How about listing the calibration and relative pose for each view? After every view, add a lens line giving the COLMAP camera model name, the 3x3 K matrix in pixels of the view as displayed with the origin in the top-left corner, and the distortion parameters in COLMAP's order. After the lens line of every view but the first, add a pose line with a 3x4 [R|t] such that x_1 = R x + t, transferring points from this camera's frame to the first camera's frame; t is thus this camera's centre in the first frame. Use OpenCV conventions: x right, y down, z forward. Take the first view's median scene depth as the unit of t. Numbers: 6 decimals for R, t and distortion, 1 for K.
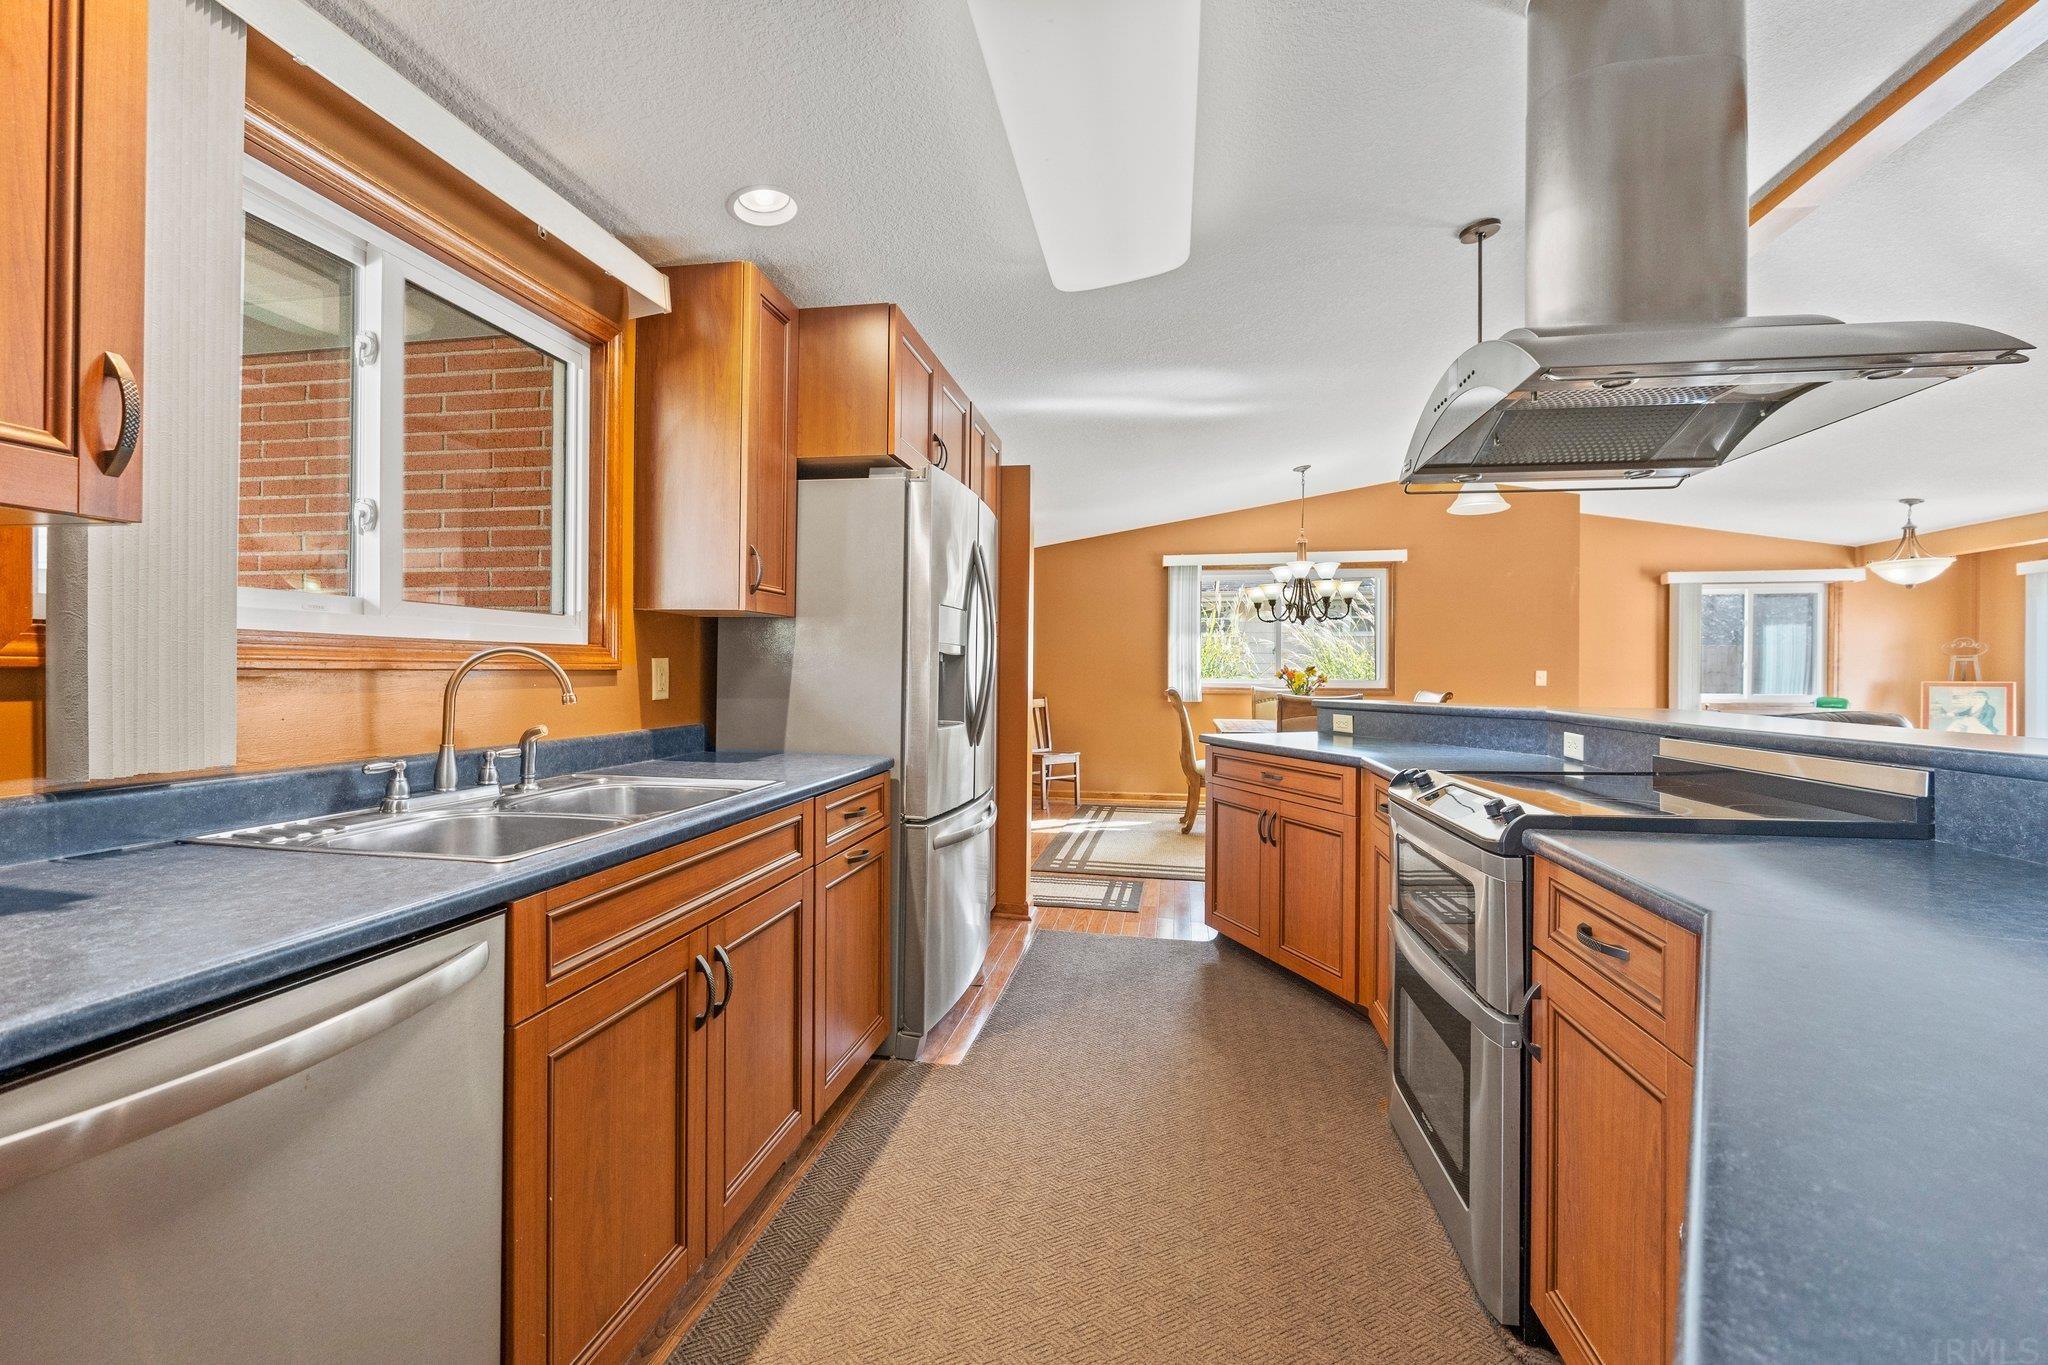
lens RADIAL K [[860.1, 0, 1020.3], [0, 860.1, 678.0], [0, 0, 1]] dist [-0.007736, 0.000223]
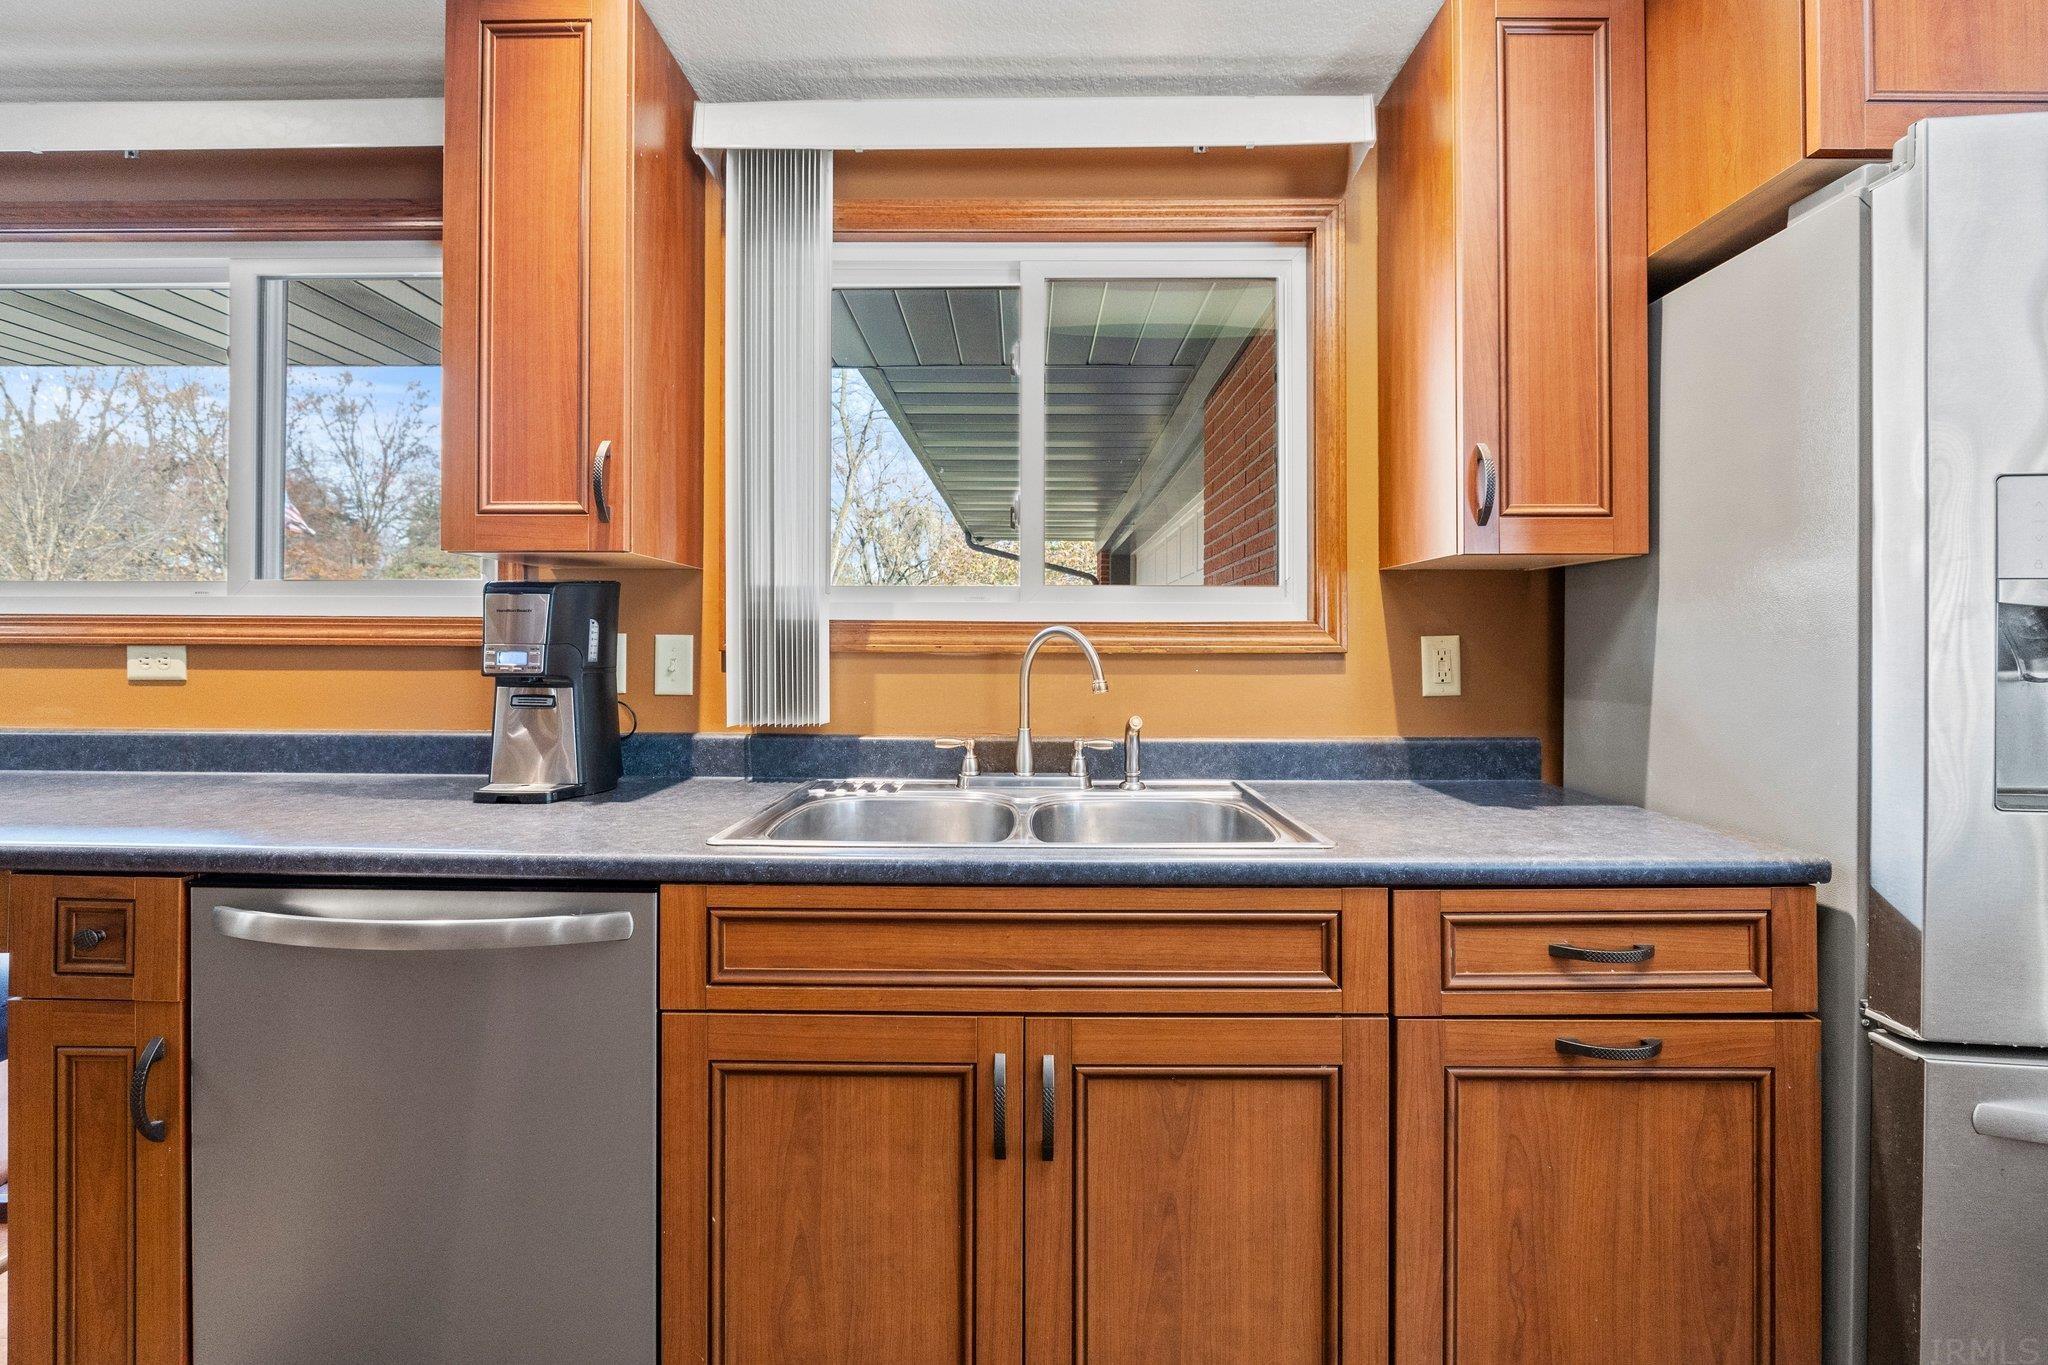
lens RADIAL K [[860.1, 0, 1036.1], [0, 860.1, 641.9], [0, 0, 1]] dist [-0.007736, 0.000223]
pose [[0.166475, -0.016050, -0.985915, 0.230392], [-0.009725, 0.999792, -0.017918, -0.003283], [0.985998, 0.012571, 0.166285, 0.621338]]
